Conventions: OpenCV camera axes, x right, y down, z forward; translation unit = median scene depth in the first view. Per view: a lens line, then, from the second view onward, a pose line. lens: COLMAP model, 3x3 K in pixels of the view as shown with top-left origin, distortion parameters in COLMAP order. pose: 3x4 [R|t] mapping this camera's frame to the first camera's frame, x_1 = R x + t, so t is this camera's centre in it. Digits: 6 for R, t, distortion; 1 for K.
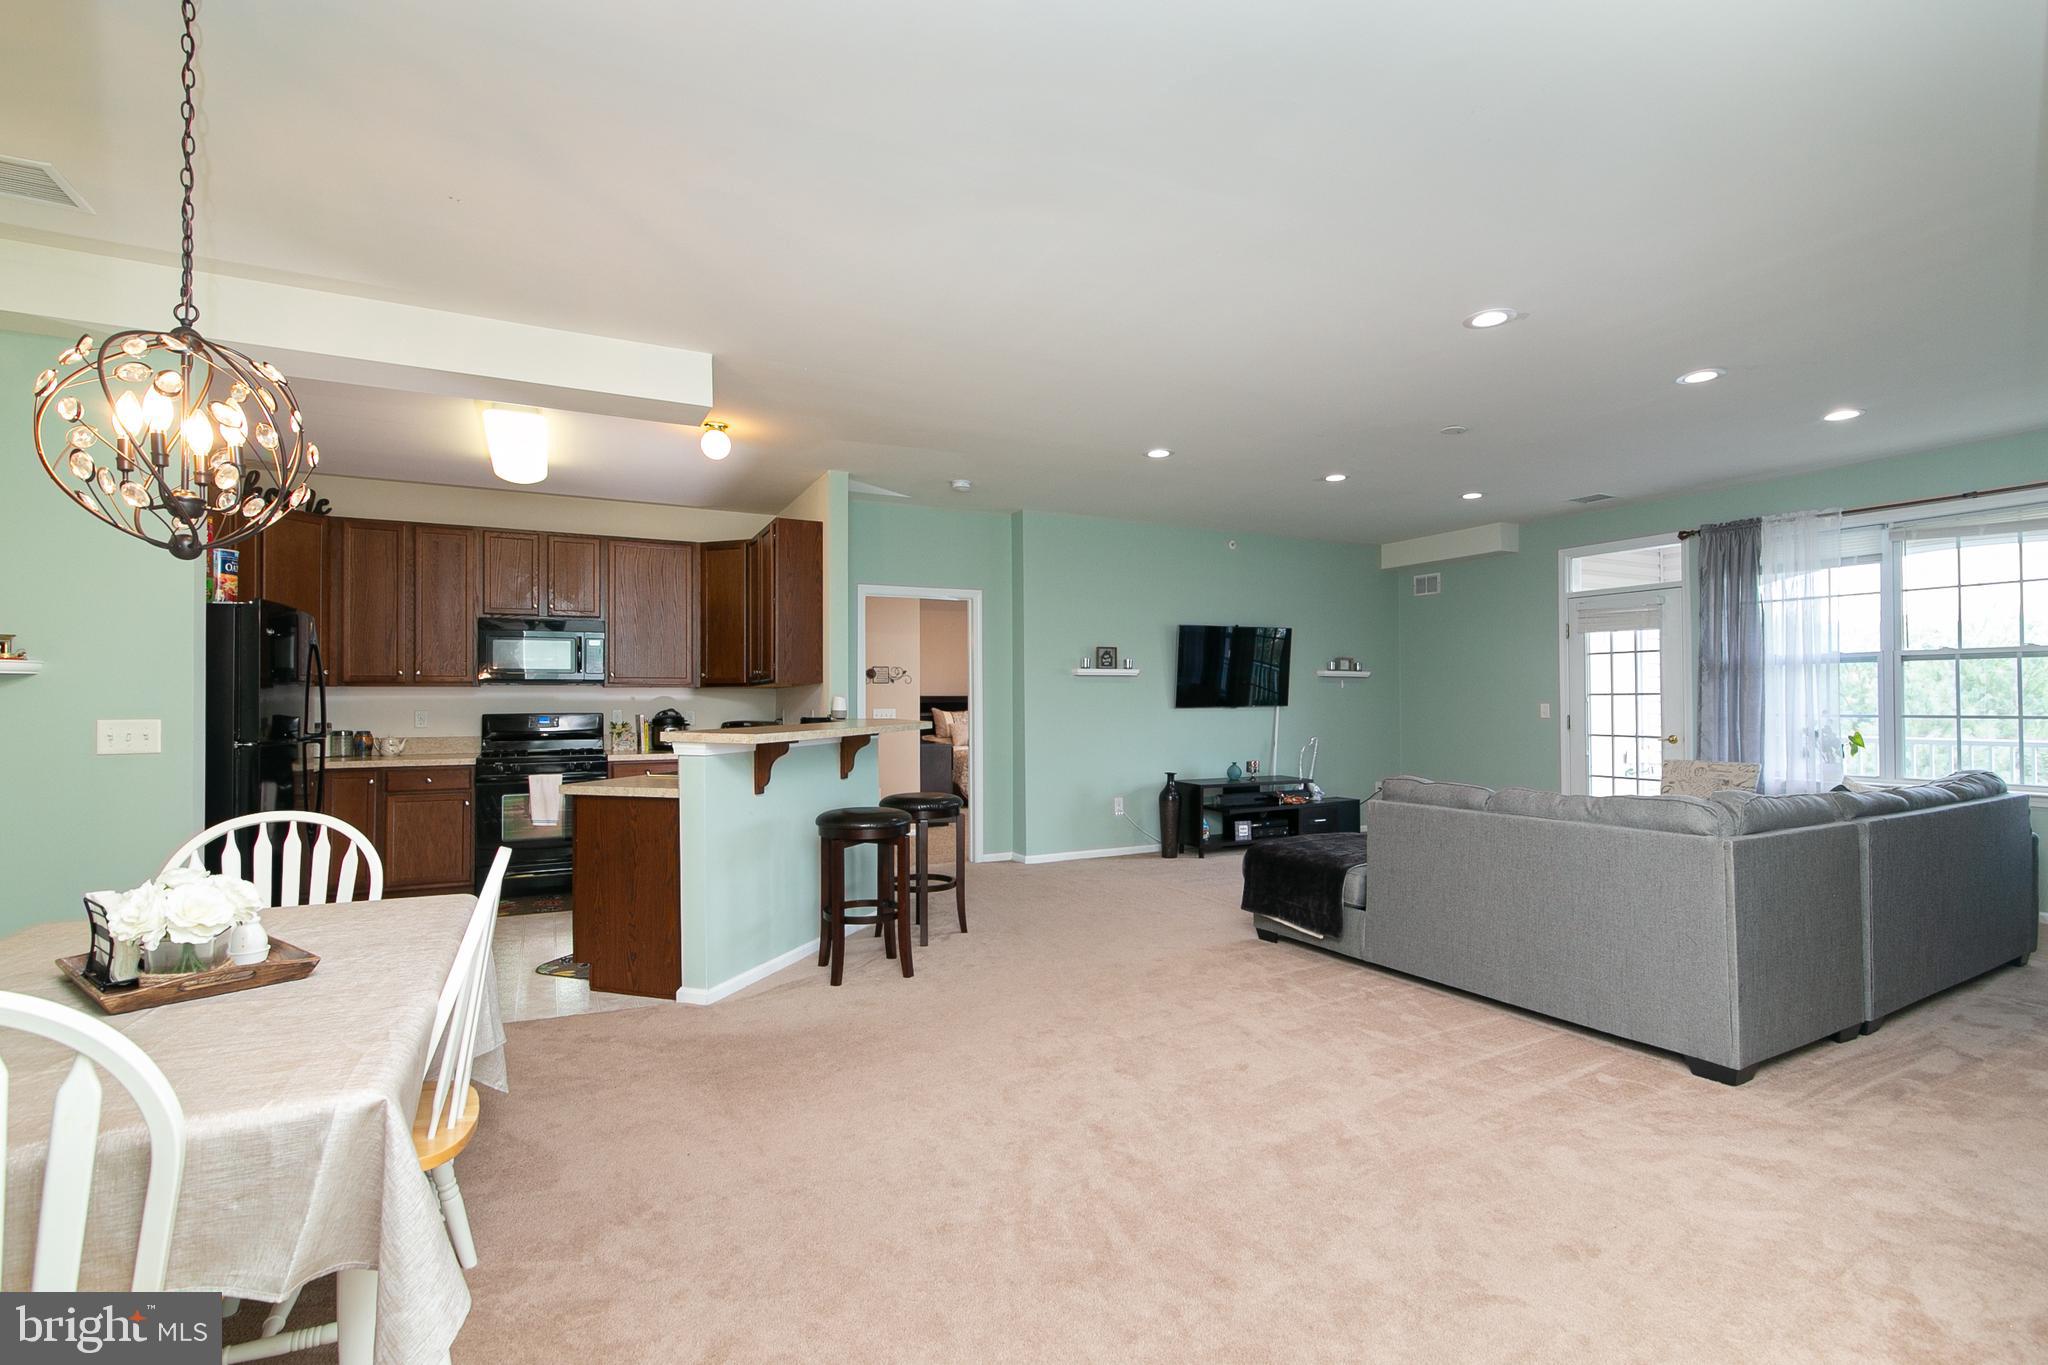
lens RADIAL K [[922.5, 0, 1026.0], [0, 922.5, 690.7], [0, 0, 1]] dist [-0.000944, 0.000507]
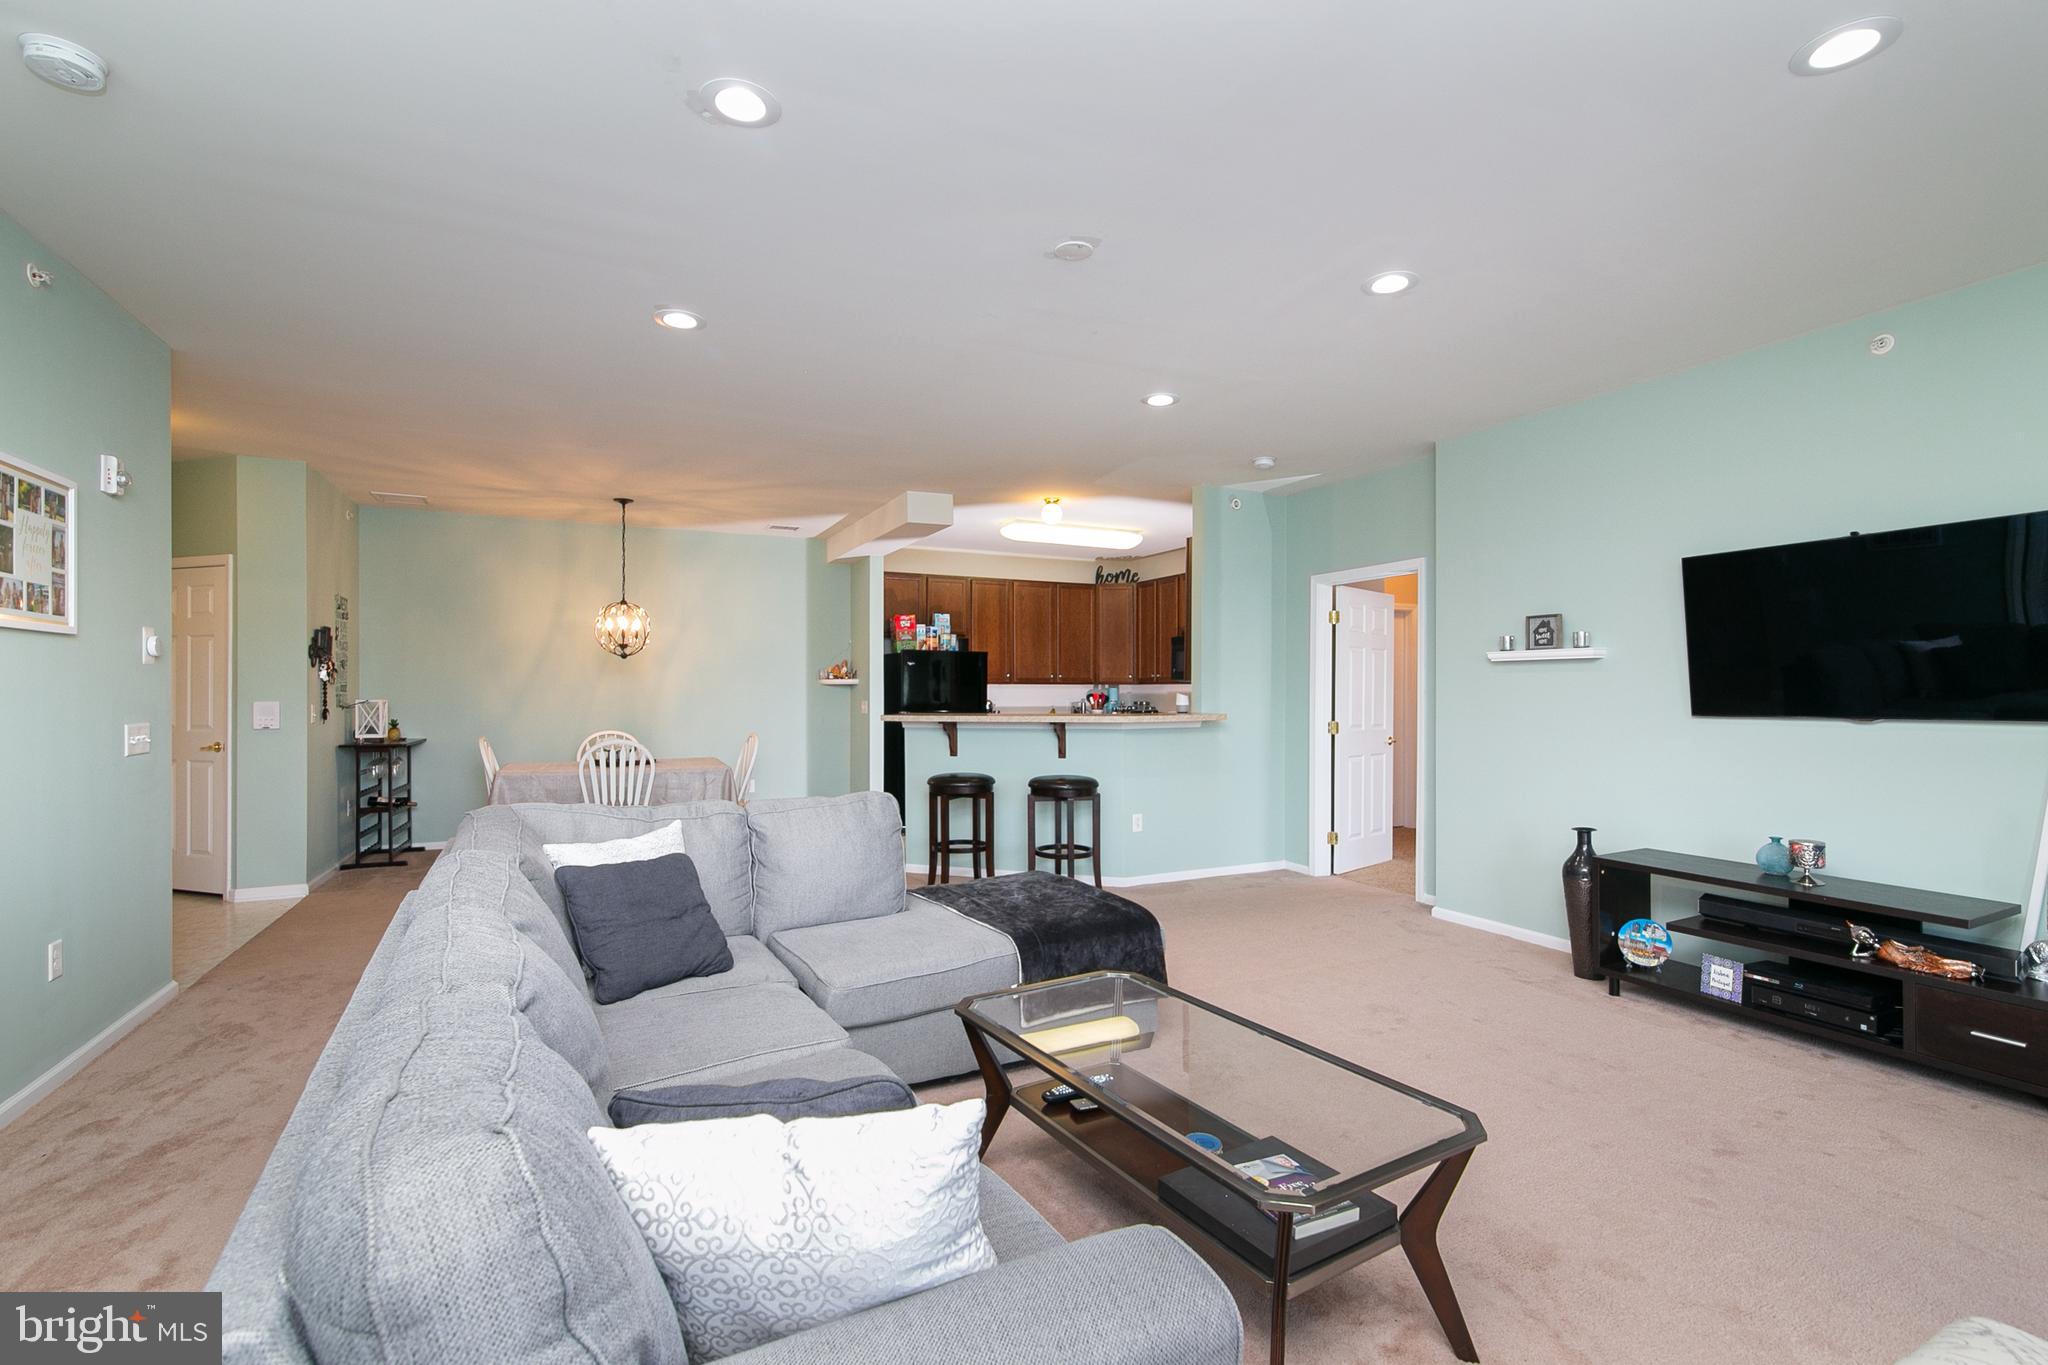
lens RADIAL K [[922.5, 0, 1026.0], [0, 922.5, 690.7], [0, 0, 1]] dist [-0.000944, 0.000507]
pose [[-0.017747, 0.003885, -0.999835, 0.890692], [0.011451, 0.999928, 0.003682, -0.002565], [0.999777, -0.011383, -0.017790, 0.812510]]
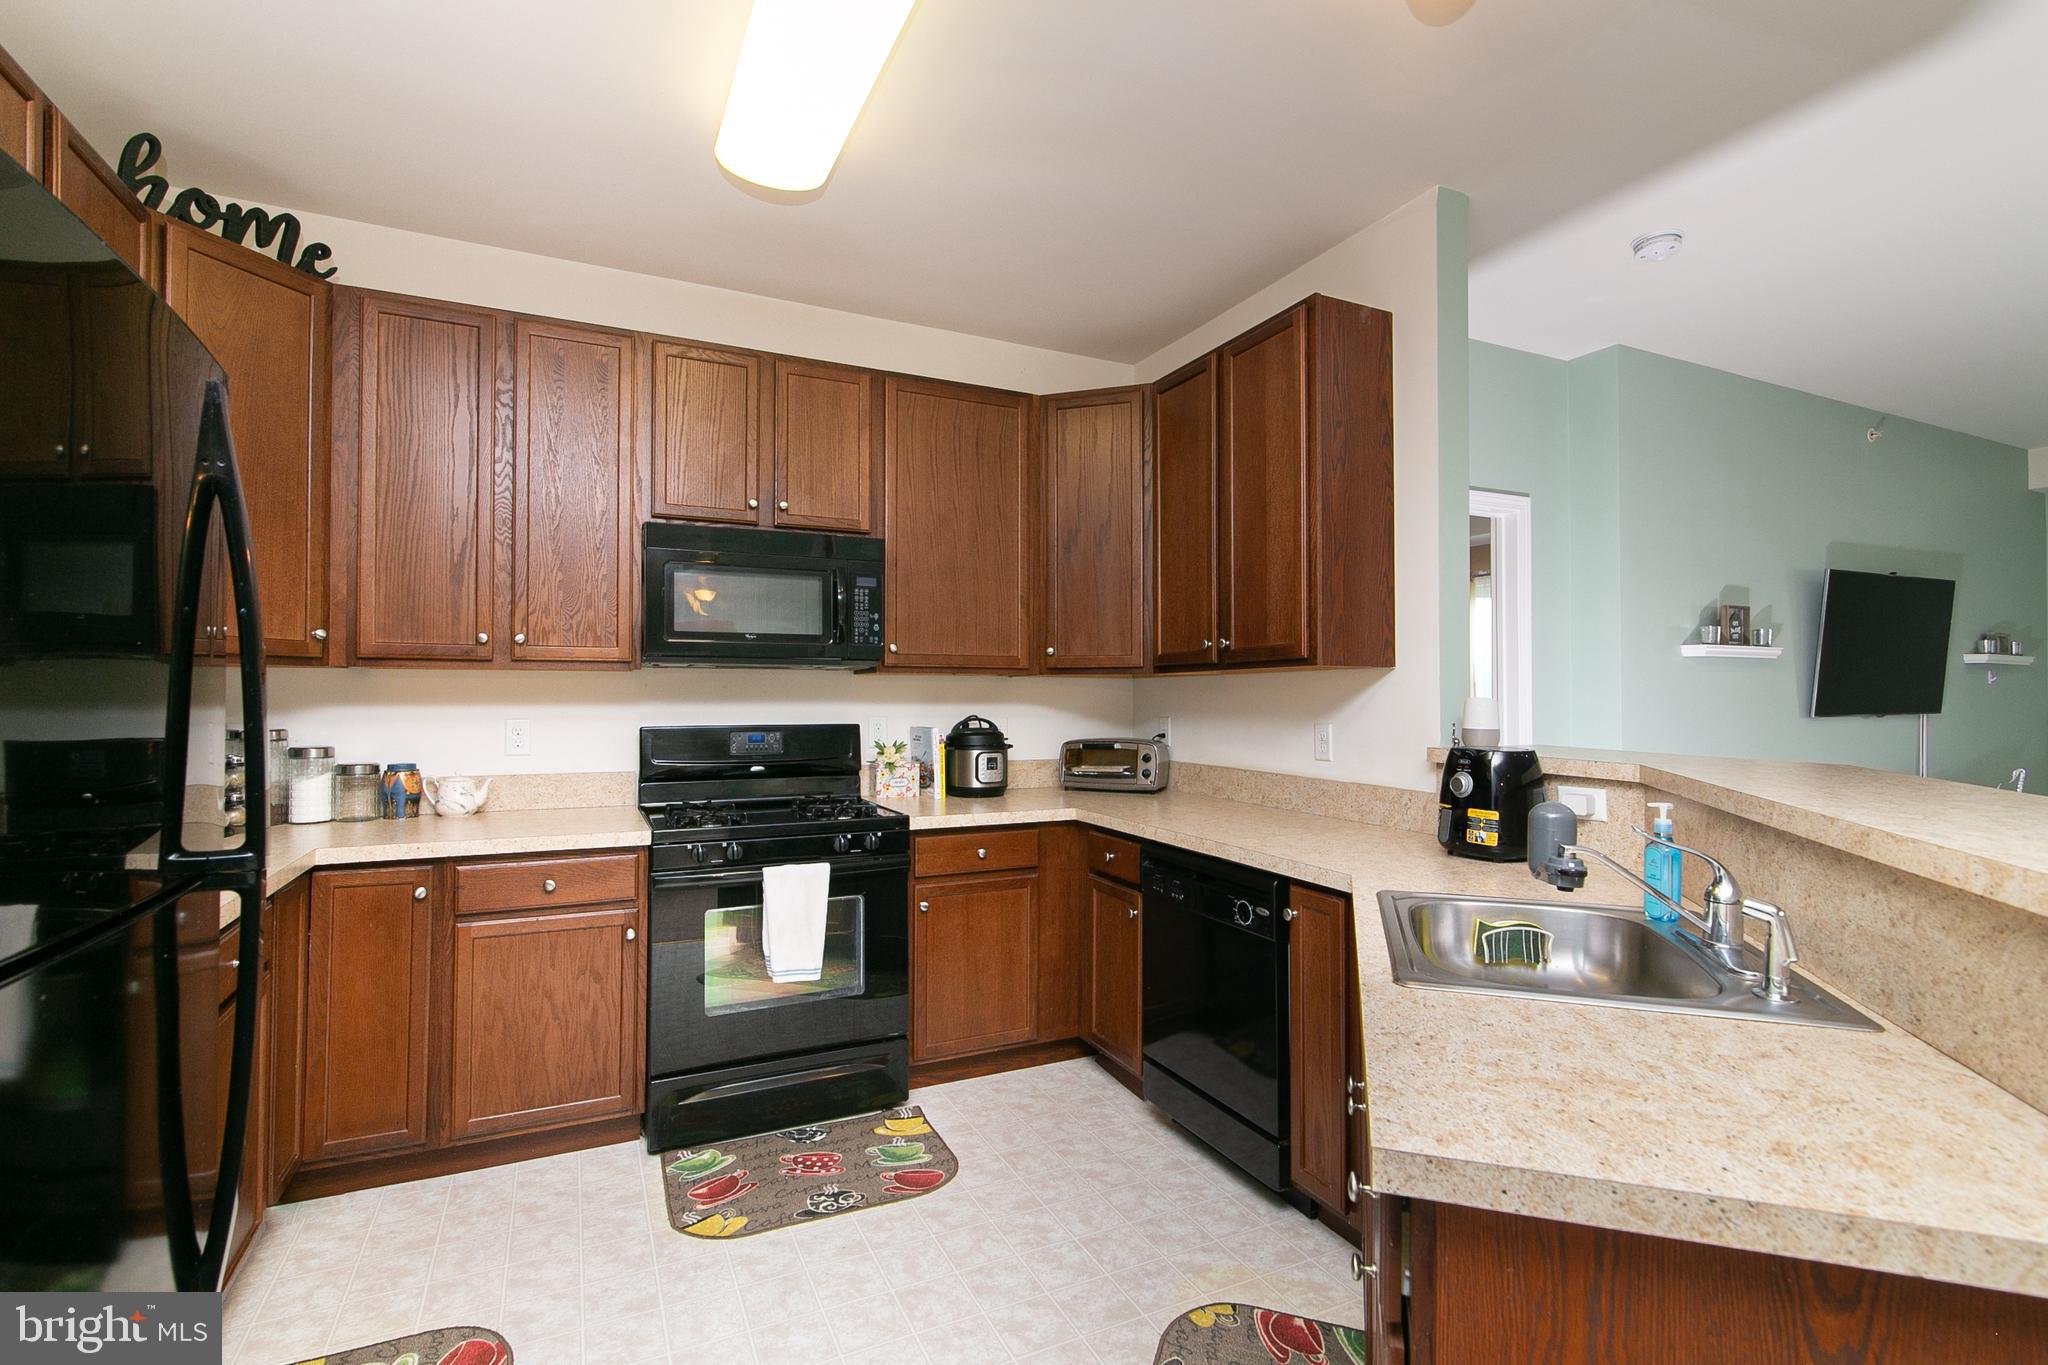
lens RADIAL K [[949.3, 0, 1024.0], [0, 949.3, 682.5], [0, 0, 1]] dist [0.000834, 0.000091]
pose [[0.999400, 0.005298, -0.034230, -0.384156], [-0.005379, 0.999983, -0.002252, 0.001961], [0.034218, 0.002435, 0.999411, 0.525541]]
